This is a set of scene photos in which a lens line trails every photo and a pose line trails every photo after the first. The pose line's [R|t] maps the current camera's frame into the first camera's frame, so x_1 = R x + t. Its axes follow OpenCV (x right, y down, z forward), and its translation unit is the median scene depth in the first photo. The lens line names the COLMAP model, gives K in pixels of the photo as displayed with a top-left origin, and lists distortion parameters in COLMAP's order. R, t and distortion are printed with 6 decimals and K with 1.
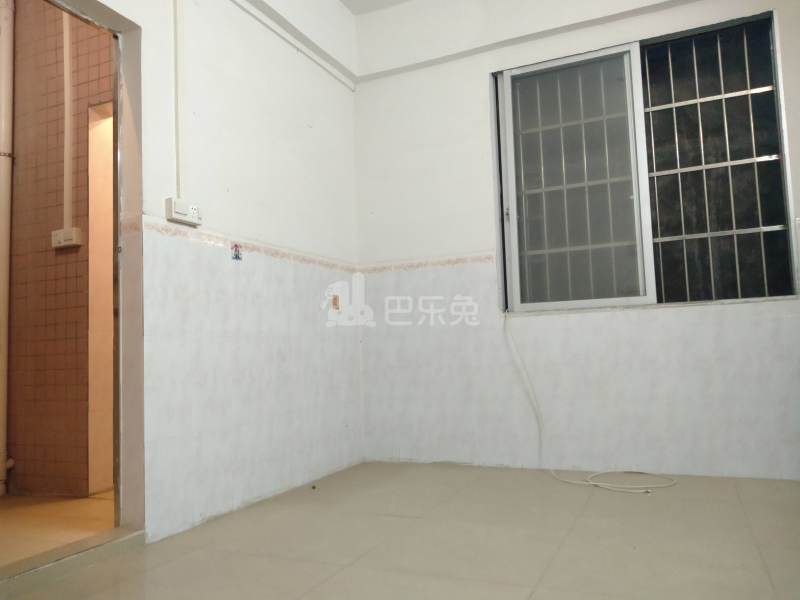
lens RADIAL K [[609.4, 0, 400.0], [0, 609.4, 300.0], [0, 0, 1]] dist [0.010785, 0.001887]
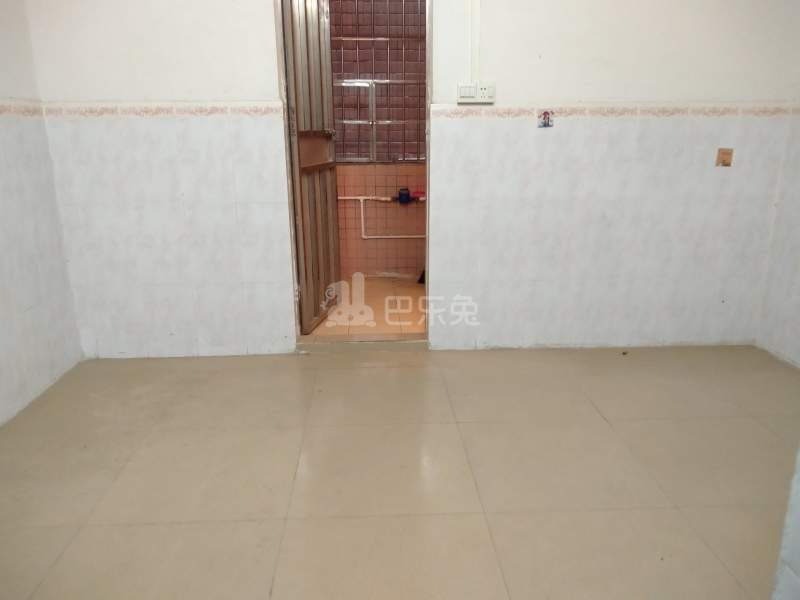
lens RADIAL K [[609.4, 0, 400.0], [0, 609.4, 300.0], [0, 0, 1]] dist [0.010785, 0.001887]
pose [[0.455222, 0.280315, -0.845102, 0.572919], [0.060891, 0.937126, 0.343638, -0.161619], [0.888294, -0.207891, 0.409531, 0.296771]]
